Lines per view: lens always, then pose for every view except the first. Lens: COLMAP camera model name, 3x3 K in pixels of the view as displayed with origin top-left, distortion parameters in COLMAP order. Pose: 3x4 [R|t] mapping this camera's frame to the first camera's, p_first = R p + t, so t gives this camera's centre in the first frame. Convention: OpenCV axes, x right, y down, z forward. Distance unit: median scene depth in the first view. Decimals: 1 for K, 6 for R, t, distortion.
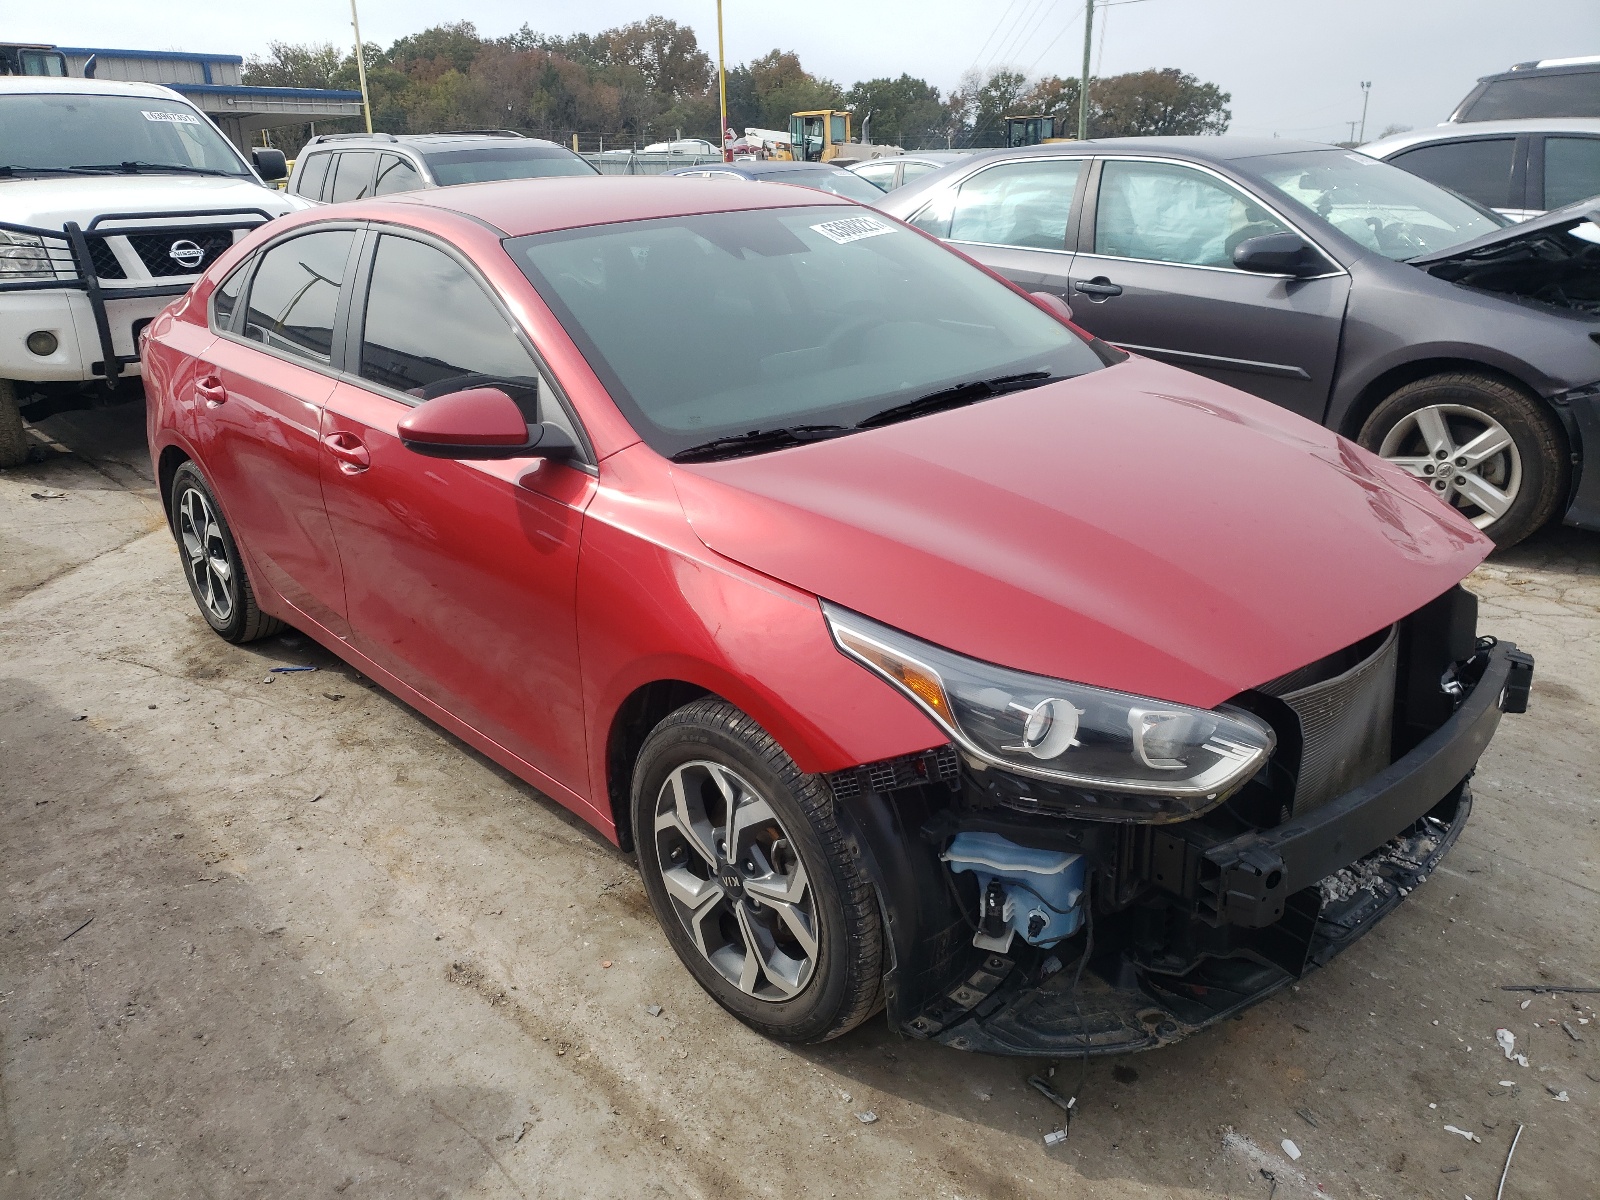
lens RADIAL K [[1251.0, 0, 800.0], [0, 1251.0, 600.0], [0, 0, 1]] dist [0.022173, 0.000316]
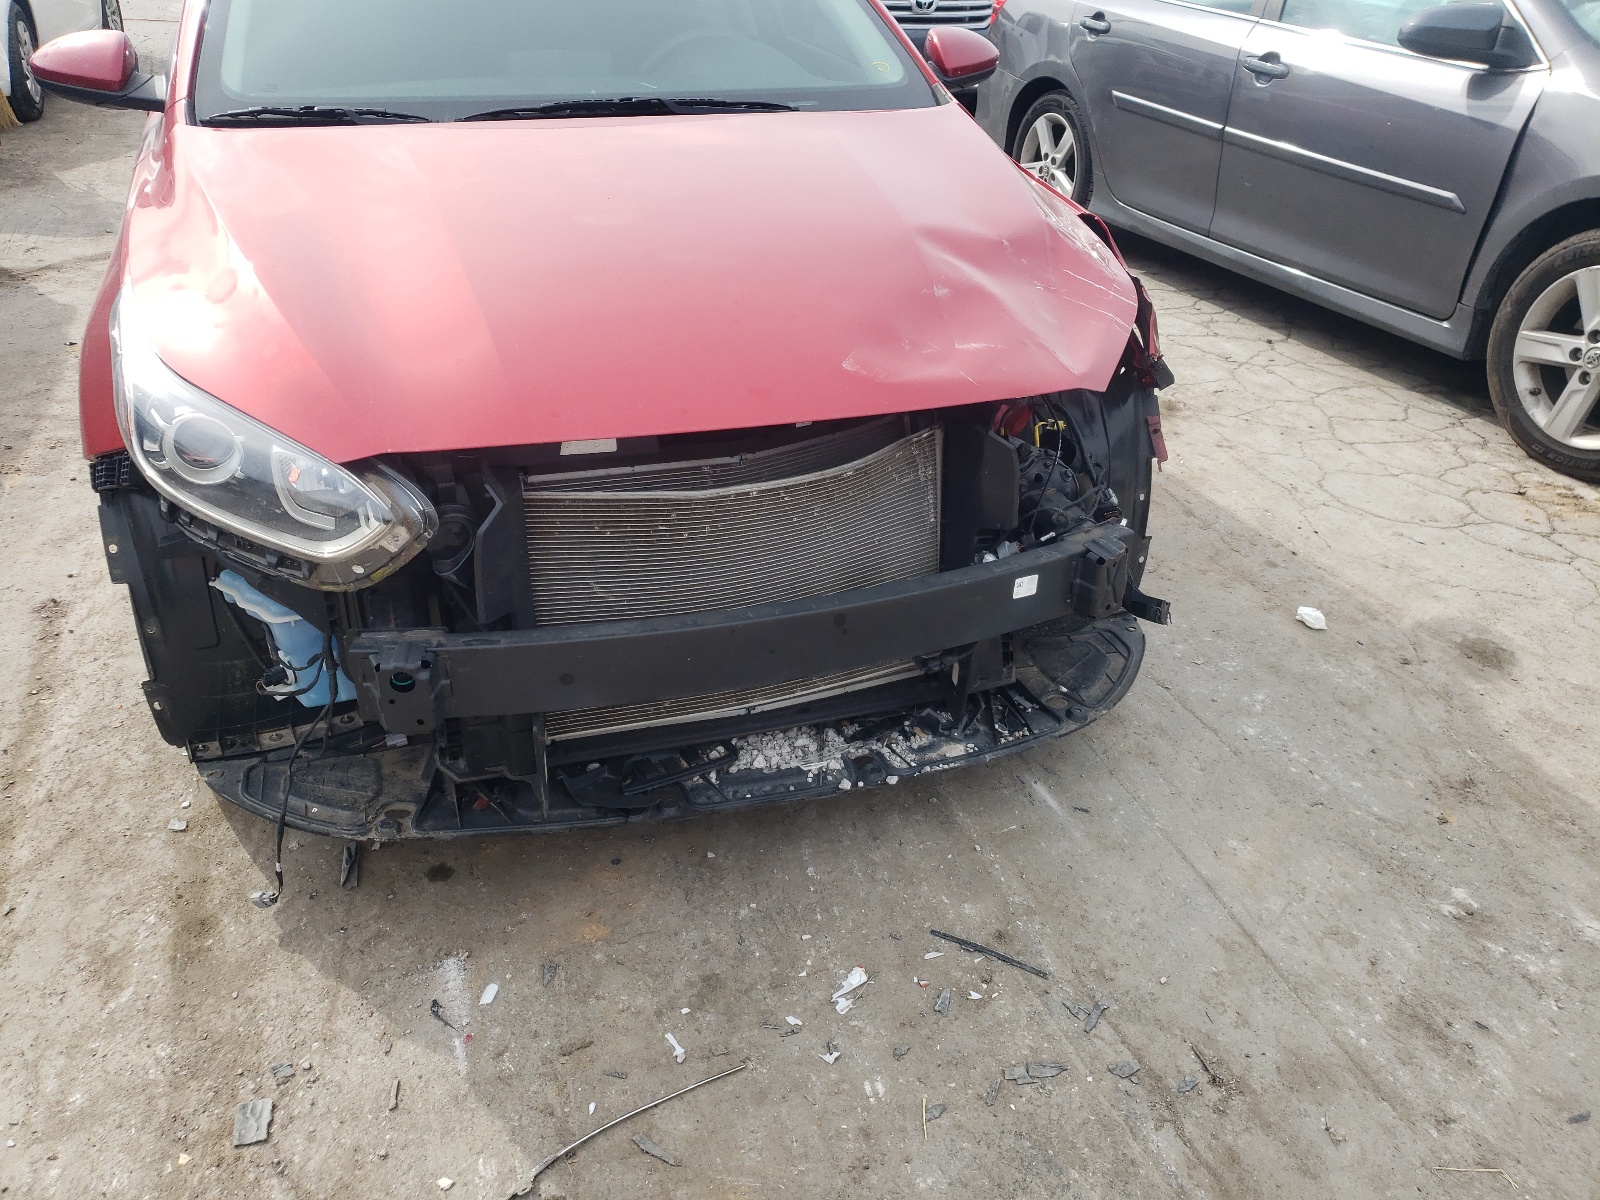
lens RADIAL K [[1251.0, 0, 800.0], [0, 1251.0, 600.0], [0, 0, 1]] dist [0.022173, 0.000316]
pose [[0.914438, 0.242036, -0.324378, 0.363061], [-0.190212, 0.964457, 0.183417, -0.013838], [0.357242, -0.106023, 0.927975, 0.132944]]
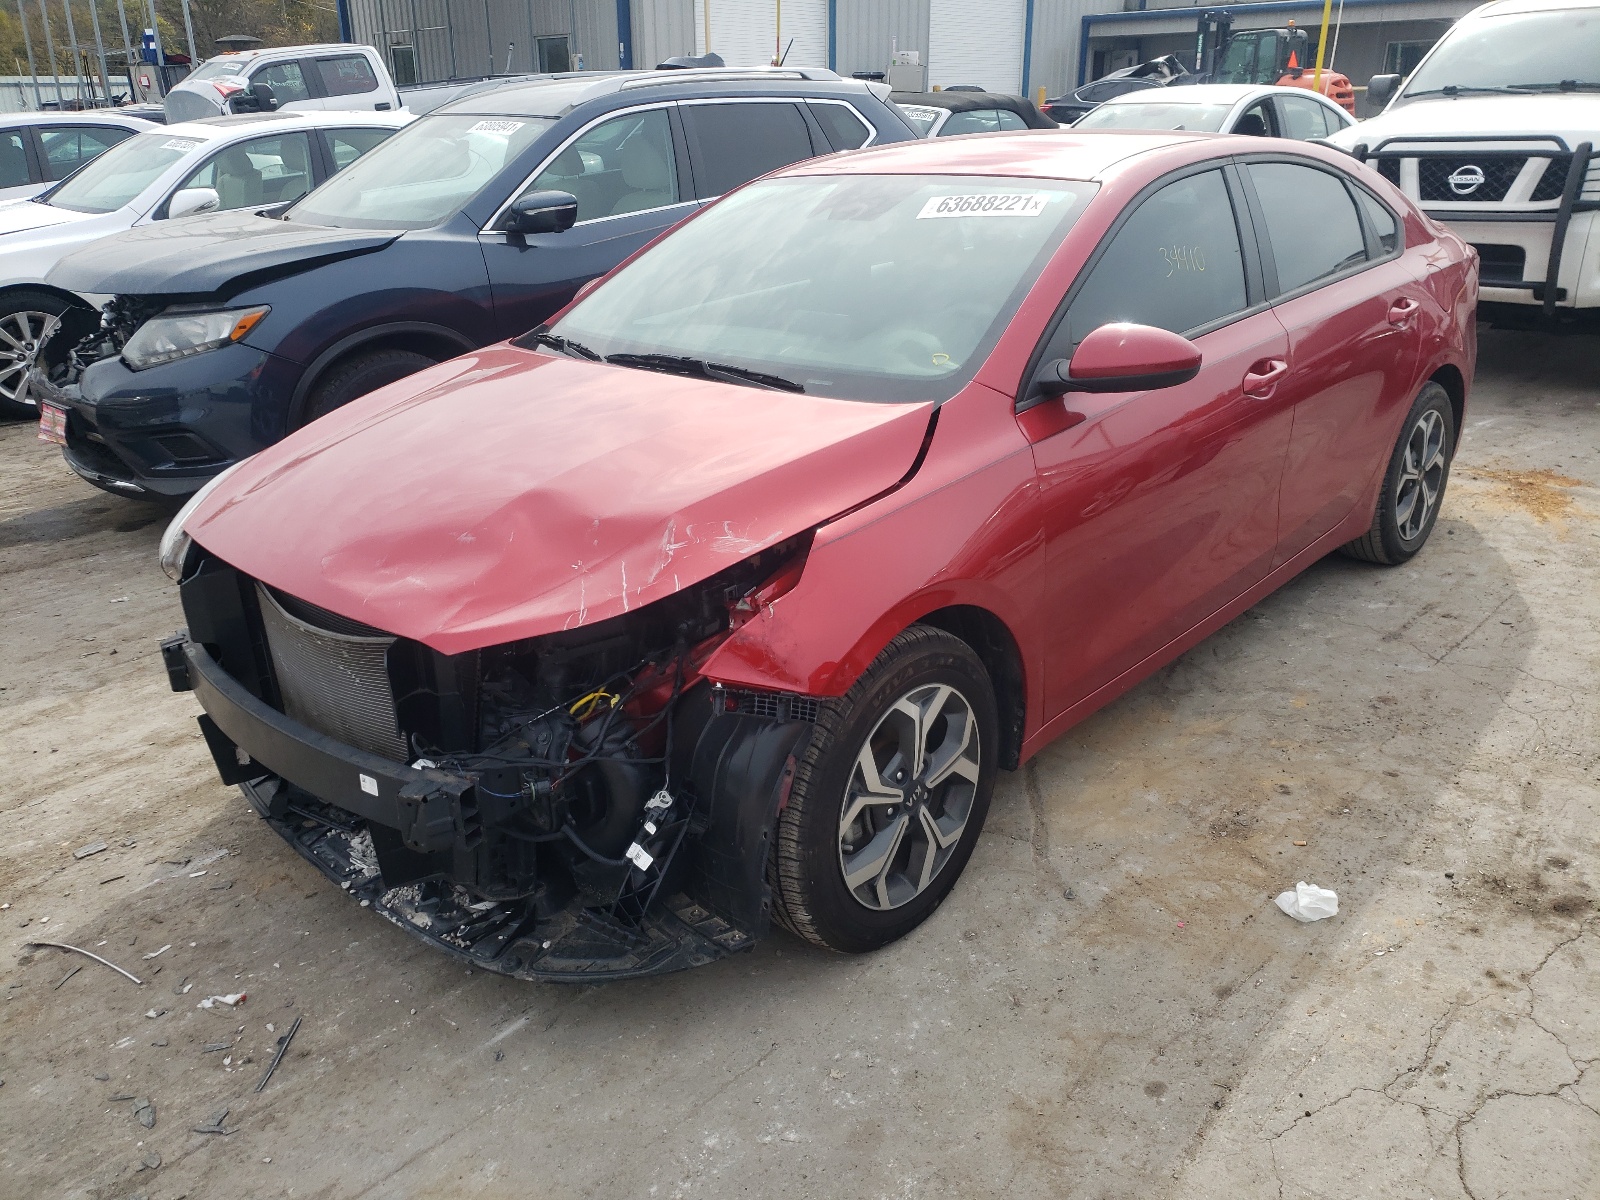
lens RADIAL K [[1226.4, 0, 800.0], [0, 1226.4, 600.0], [0, 0, 1]] dist [0.034638, 0.000297]
pose [[0.081211, 0.401836, -0.912104, 0.712627], [-0.320330, 0.877098, 0.357893, -0.243563], [0.943819, 0.263109, 0.199950, 0.575949]]
